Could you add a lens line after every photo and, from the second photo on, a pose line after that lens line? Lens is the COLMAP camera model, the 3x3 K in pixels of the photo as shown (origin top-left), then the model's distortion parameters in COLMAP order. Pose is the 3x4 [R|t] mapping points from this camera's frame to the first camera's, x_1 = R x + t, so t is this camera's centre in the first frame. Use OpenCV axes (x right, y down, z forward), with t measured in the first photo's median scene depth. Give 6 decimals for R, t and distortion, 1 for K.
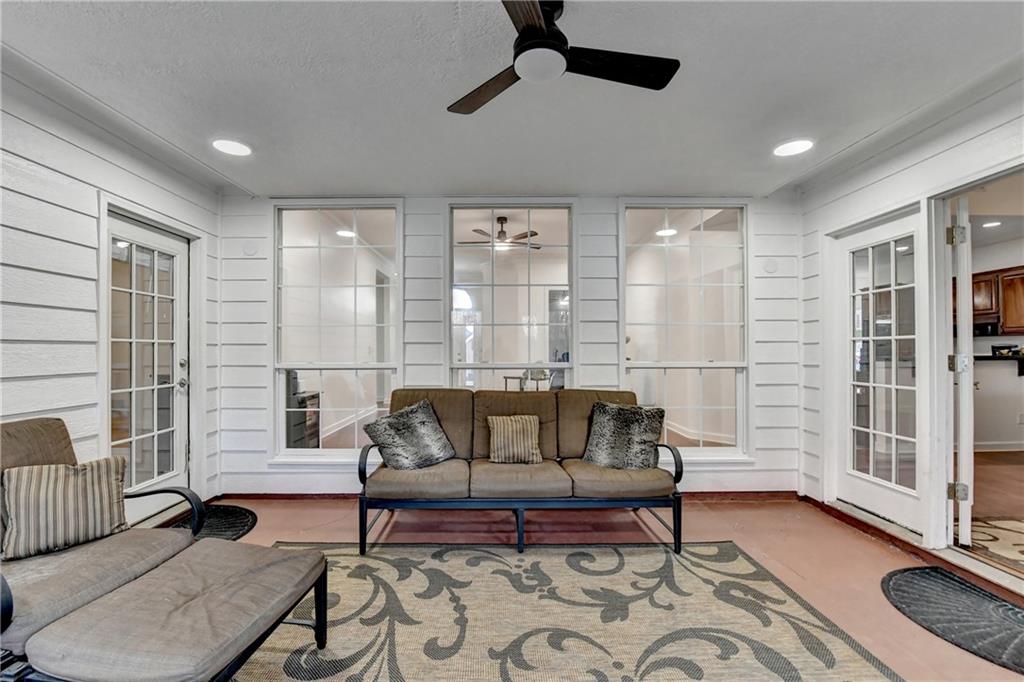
lens RADIAL K [[424.8, 0, 514.0], [0, 424.8, 345.5], [0, 0, 1]] dist [-0.013615, -0.000381]
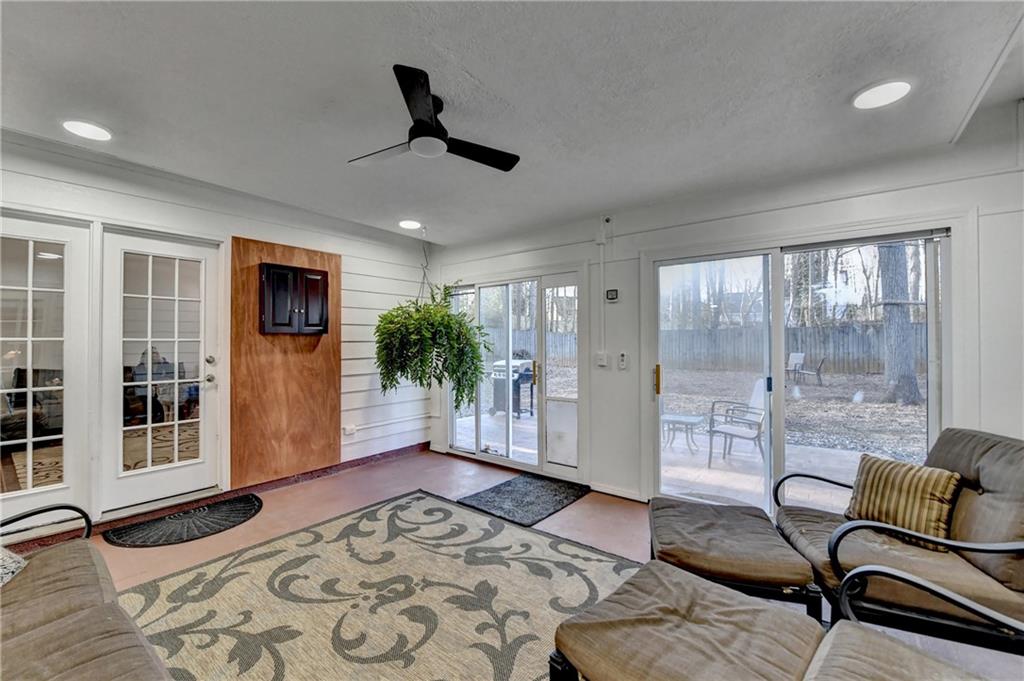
lens RADIAL K [[424.8, 0, 514.0], [0, 424.8, 345.0], [0, 0, 1]] dist [-0.013615, -0.000381]
pose [[-0.787396, 0.001171, 0.616447, -0.721494], [-0.002022, 0.999988, -0.004483, 0.004056], [-0.616445, -0.004777, -0.787384, 1.390522]]
